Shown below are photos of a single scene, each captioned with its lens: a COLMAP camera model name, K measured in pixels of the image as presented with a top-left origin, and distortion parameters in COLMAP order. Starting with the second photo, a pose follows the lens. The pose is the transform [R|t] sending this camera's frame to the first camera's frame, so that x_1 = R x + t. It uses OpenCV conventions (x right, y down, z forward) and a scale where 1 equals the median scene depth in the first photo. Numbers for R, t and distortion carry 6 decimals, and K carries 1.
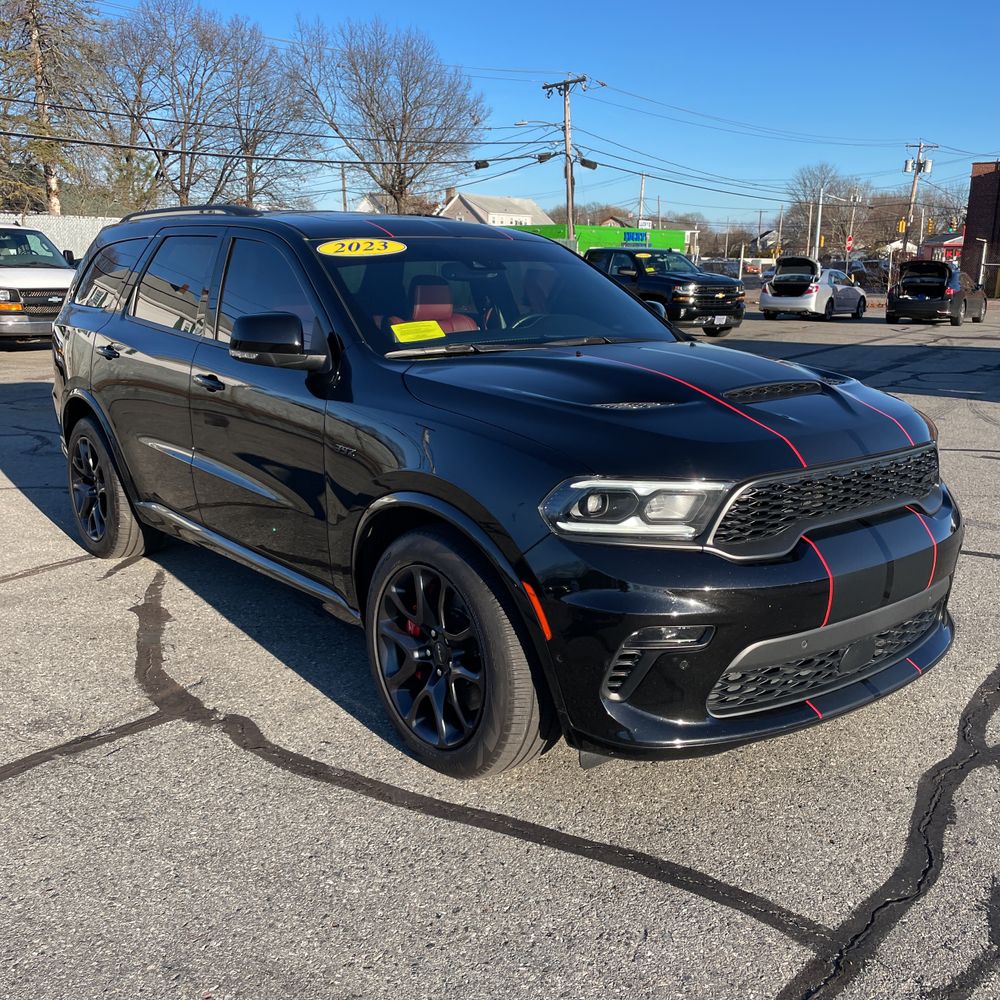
lens RADIAL K [[1010.6, 0, 482.6], [0, 1010.6, 490.2], [0, 0, 1]] dist [0.088995, -0.120691]
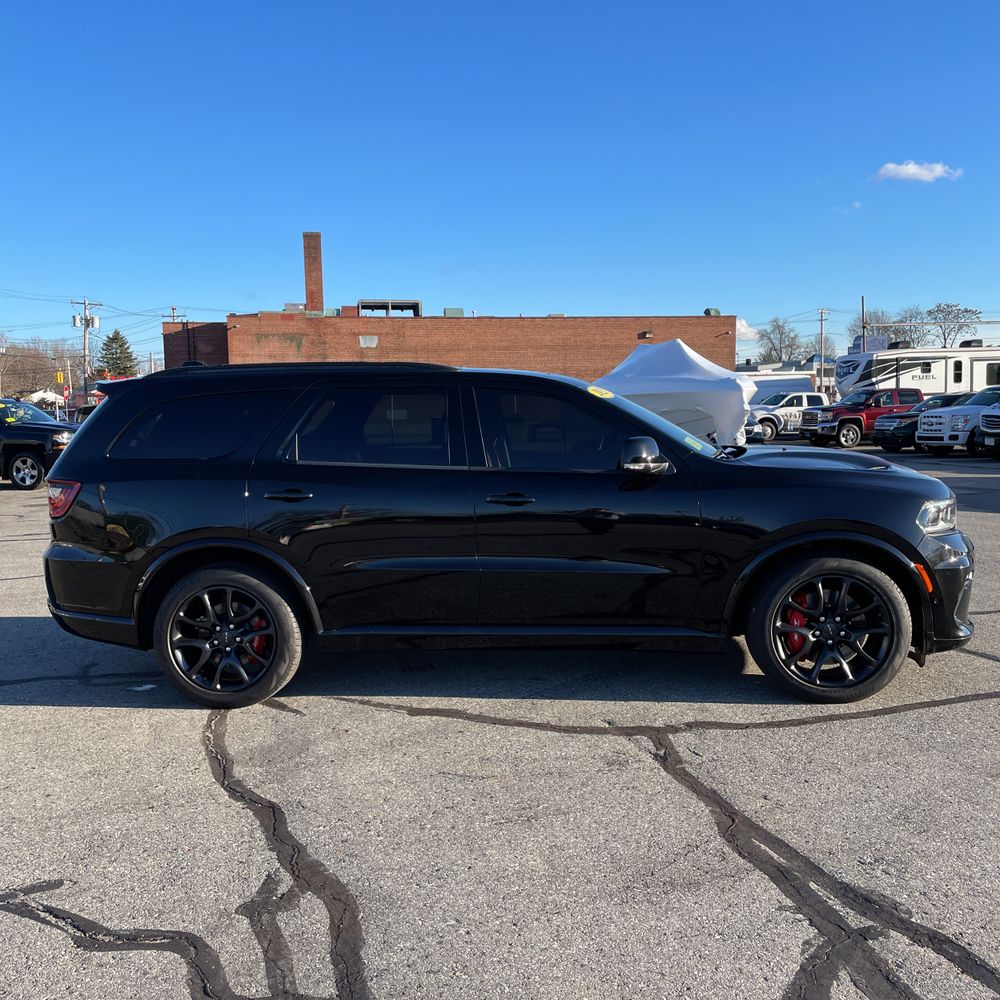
lens RADIAL K [[1010.9, 0, 488.0], [0, 1010.9, 499.1], [0, 0, 1]] dist [0.111250, -0.181429]
pose [[0.691668, -0.089730, 0.716619, -1.014225], [0.184243, 0.981343, -0.054951, -0.036379], [-0.698319, 0.170040, 0.695296, 0.129733]]
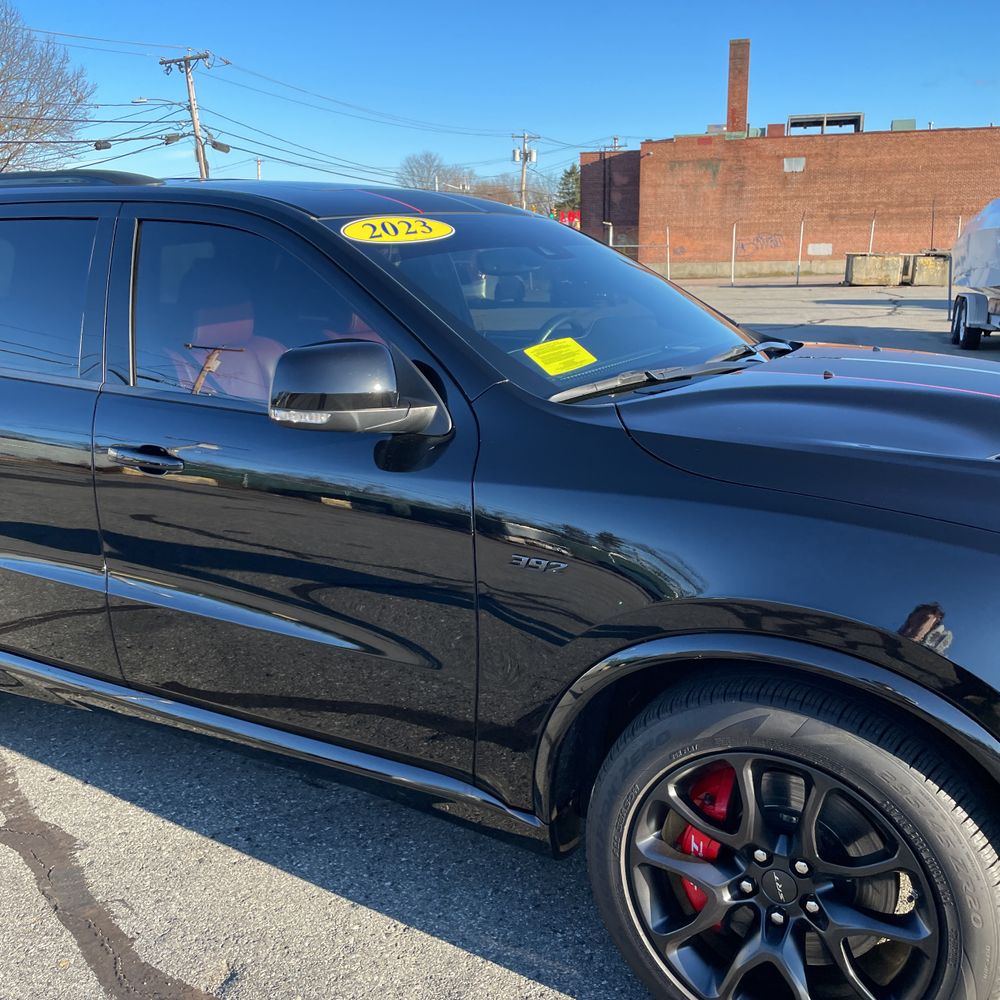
lens RADIAL K [[1014.1, 0, 497.5], [0, 1014.1, 480.6], [0, 0, 1]] dist [0.082717, -0.105068]
pose [[0.929222, -0.106888, 0.353724, -0.249326], [0.106260, 0.994111, 0.021256, -0.071551], [-0.353913, 0.017836, 0.935108, 0.307013]]
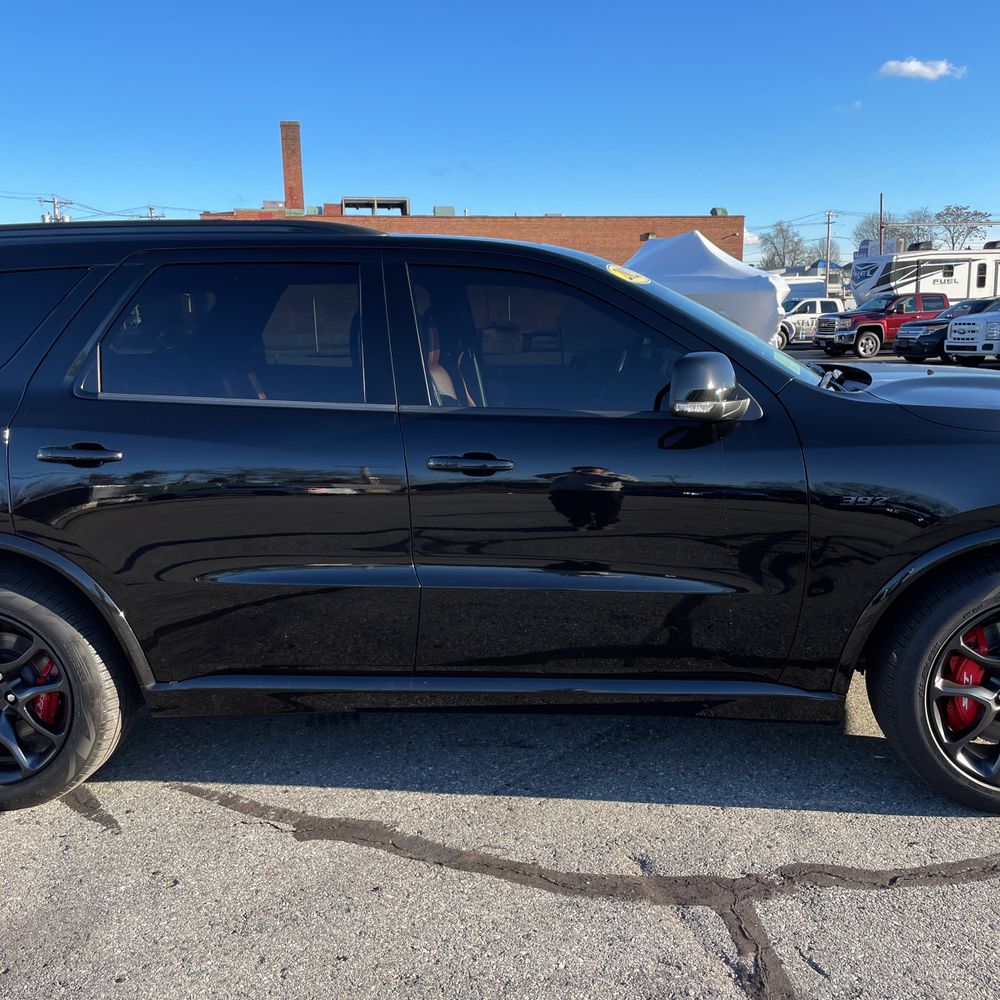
lens RADIAL K [[1012.6, 0, 500.0], [0, 1012.6, 500.0], [0, 0, 1]] dist [0.097250, -0.135720]
pose [[0.680240, -0.154227, 0.716580, -0.658608], [0.185044, 0.982081, 0.035711, -0.087748], [-0.709248, 0.108307, 0.696590, 0.422848]]
